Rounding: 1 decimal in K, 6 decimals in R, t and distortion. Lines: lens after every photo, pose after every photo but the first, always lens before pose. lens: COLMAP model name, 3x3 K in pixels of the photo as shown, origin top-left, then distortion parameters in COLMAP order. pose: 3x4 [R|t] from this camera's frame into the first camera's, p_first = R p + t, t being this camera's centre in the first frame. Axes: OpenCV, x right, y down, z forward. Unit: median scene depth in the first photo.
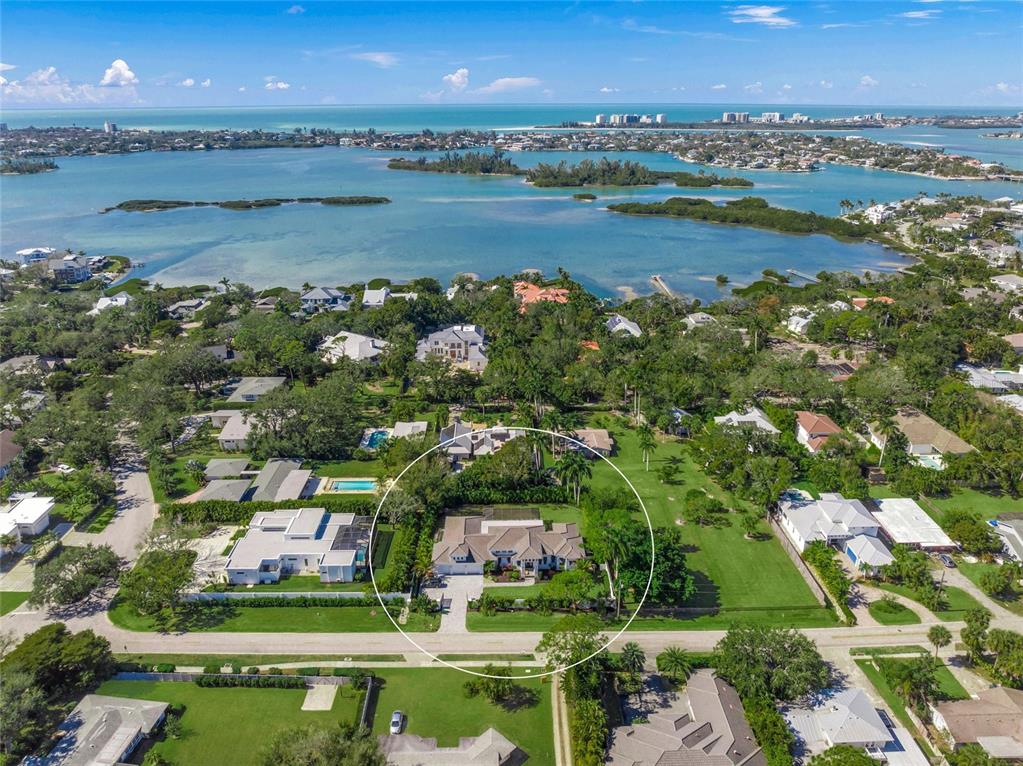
lens RADIAL K [[704.2, 0, 511.5], [0, 704.2, 383.0], [0, 0, 1]] dist [-0.003491, -0.000533]
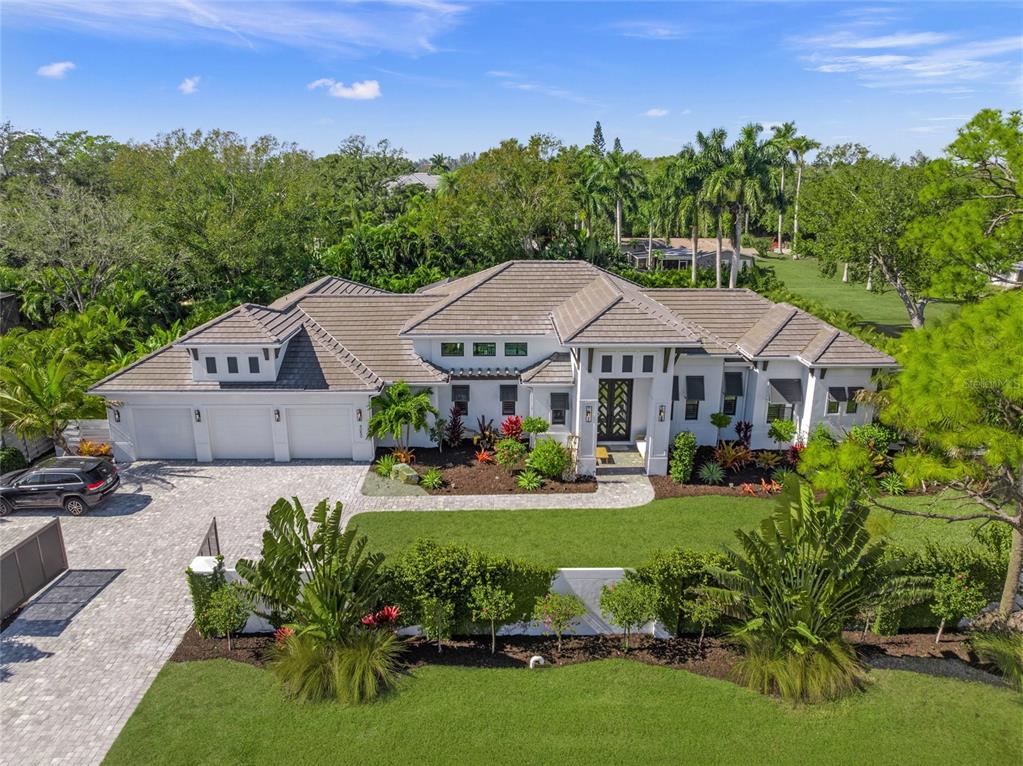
lens RADIAL K [[704.2, 0, 511.5], [0, 704.2, 383.0], [0, 0, 1]] dist [-0.003491, -0.000533]
pose [[0.999899, 0.012922, 0.005924, -0.003978], [-0.012479, 0.997496, -0.069613, 0.267864], [-0.006809, 0.069532, 0.997557, 0.823295]]
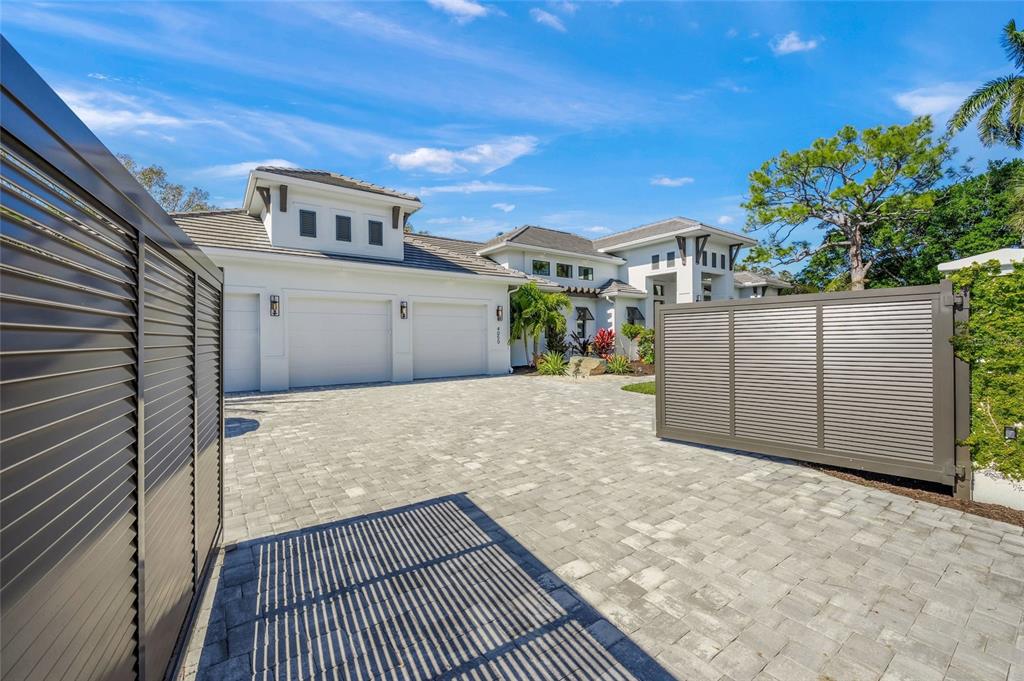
lens RADIAL K [[395.9, 0, 512.0], [0, 395.9, 340.5], [0, 0, 1]] dist [0.000347, 0.000012]
pose [[0.826199, 0.005571, 0.563350, -0.089329], [0.191714, 0.937493, -0.290435, 0.295495], [-0.529755, 0.347959, 0.773488, 0.942201]]
